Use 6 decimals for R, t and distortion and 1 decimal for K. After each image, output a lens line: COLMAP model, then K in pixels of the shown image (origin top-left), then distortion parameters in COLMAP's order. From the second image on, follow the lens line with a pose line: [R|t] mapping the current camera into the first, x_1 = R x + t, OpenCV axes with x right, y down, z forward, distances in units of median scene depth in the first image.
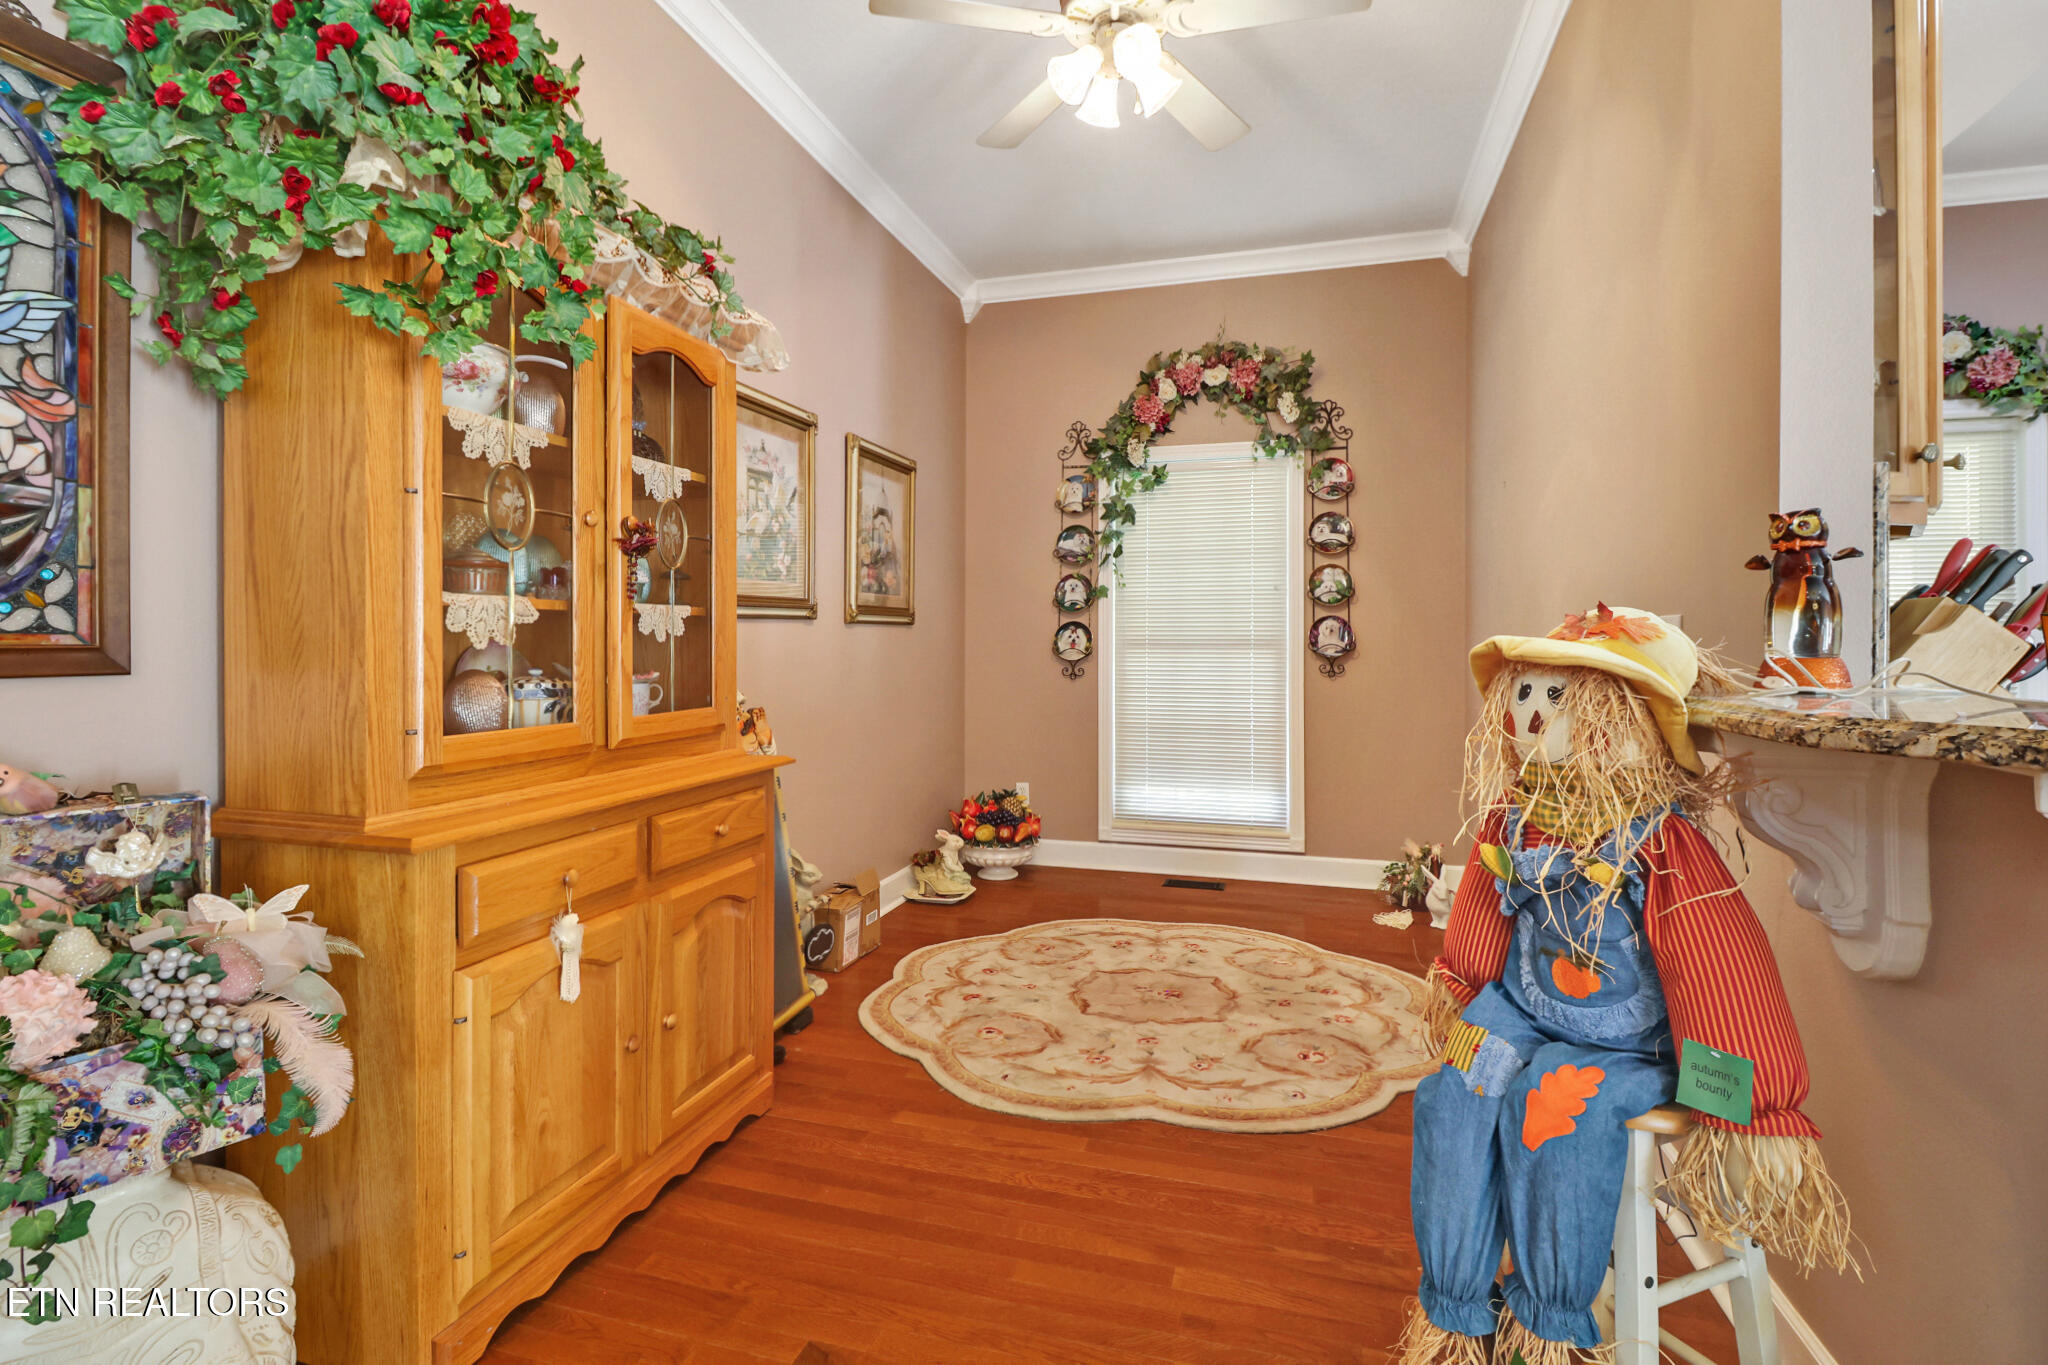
lens RADIAL K [[954.9, 0, 1034.7], [0, 954.9, 650.4], [0, 0, 1]] dist [0.000791, -0.015065]
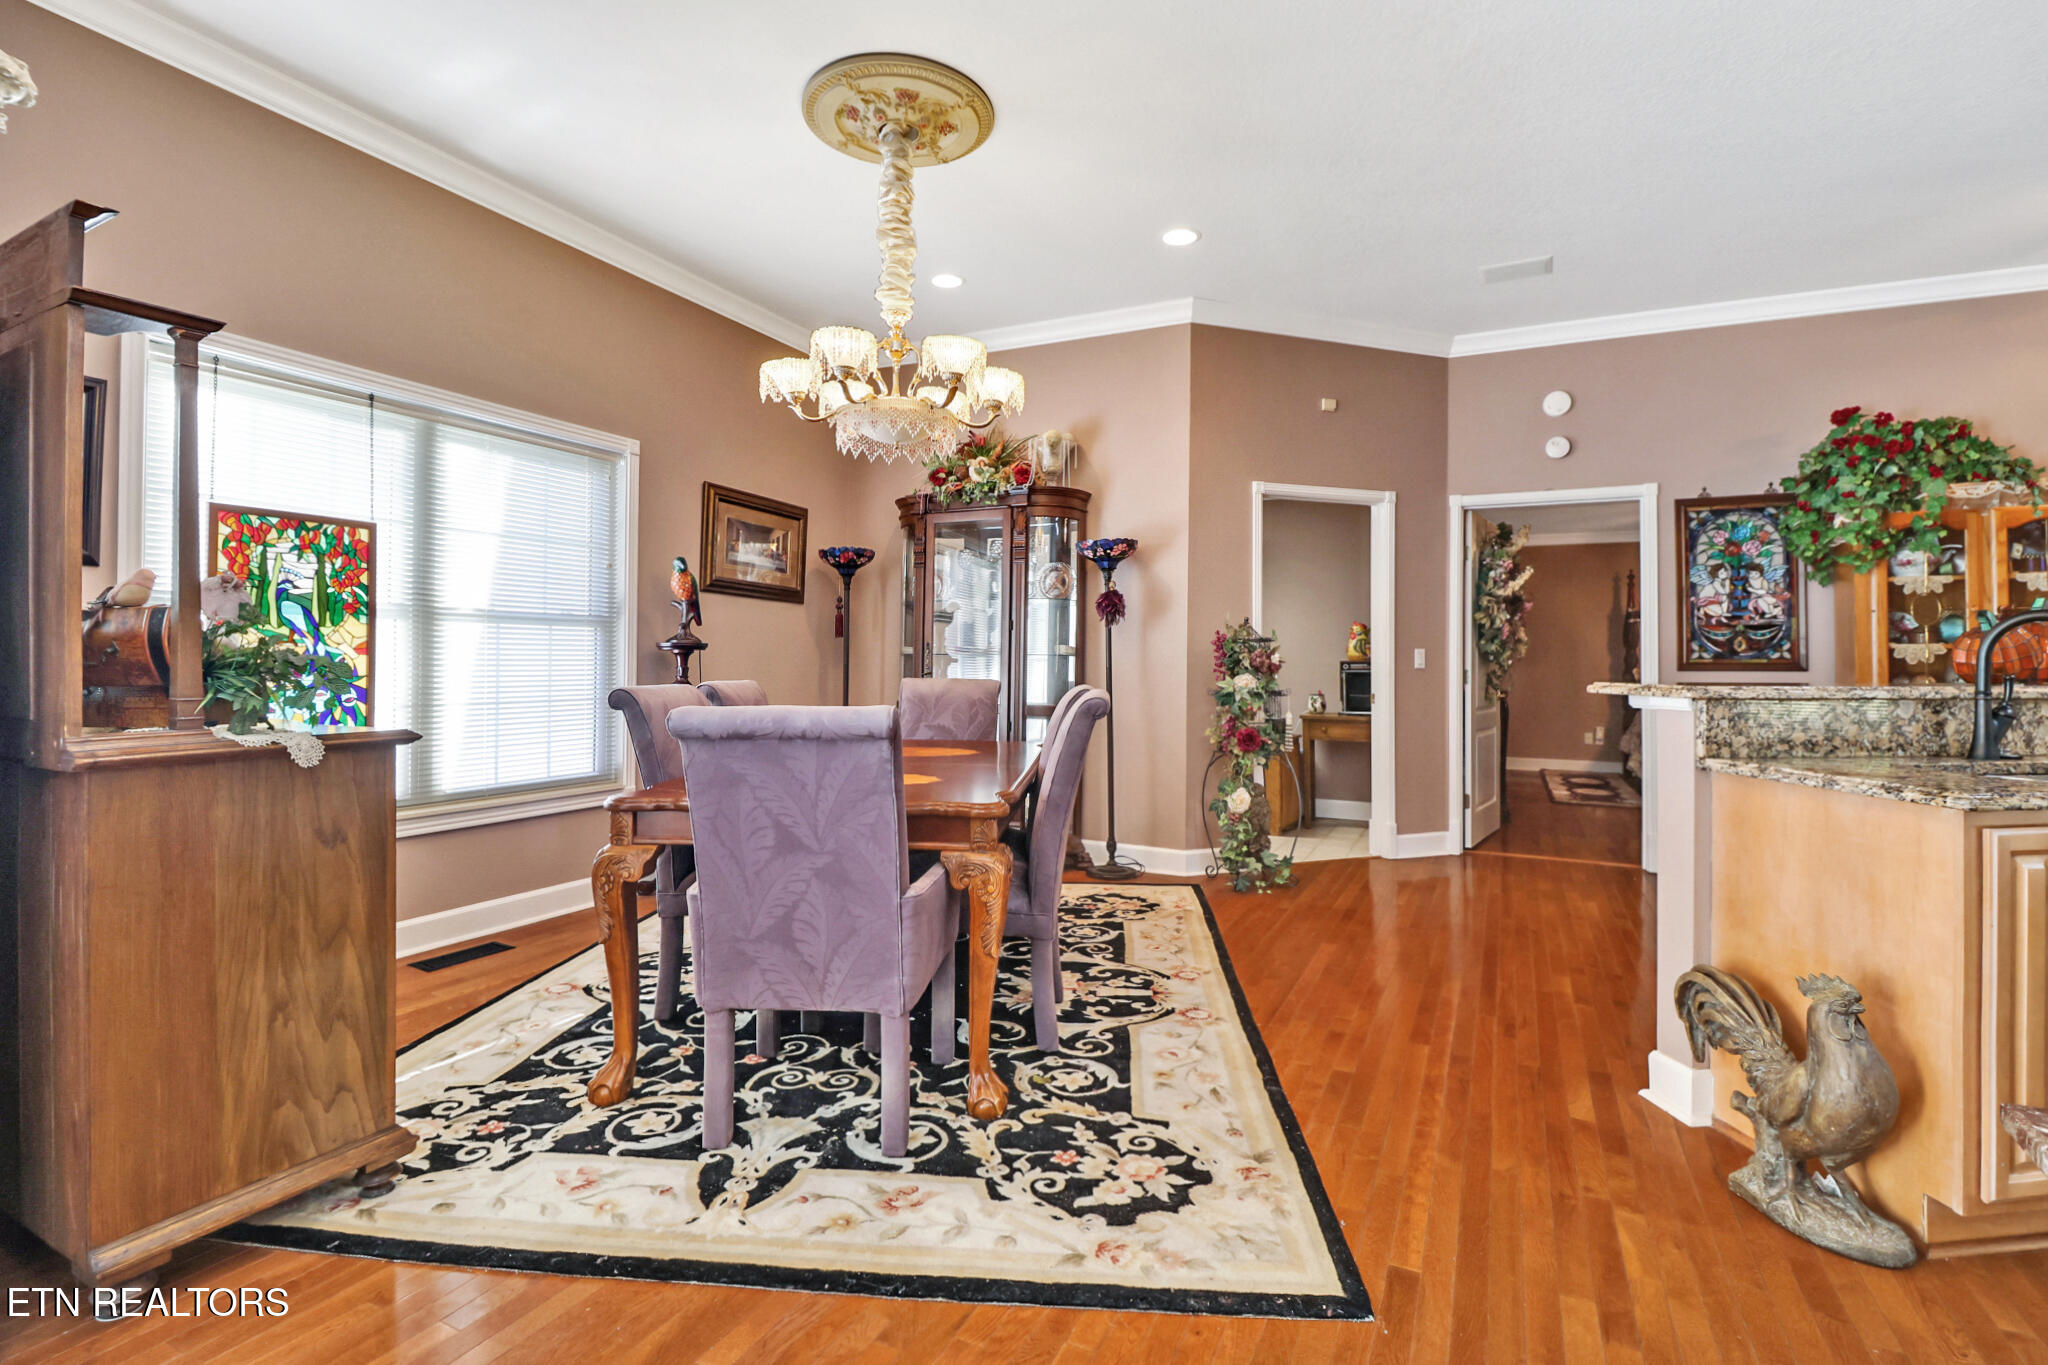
lens RADIAL K [[954.9, 0, 1034.7], [0, 954.9, 650.4], [0, 0, 1]] dist [0.000791, -0.015065]
pose [[-0.177065, -0.011508, -0.984132, 3.003769], [-0.010253, 0.999899, -0.009848, 0.013397], [0.984146, 0.008347, -0.177165, -1.167861]]
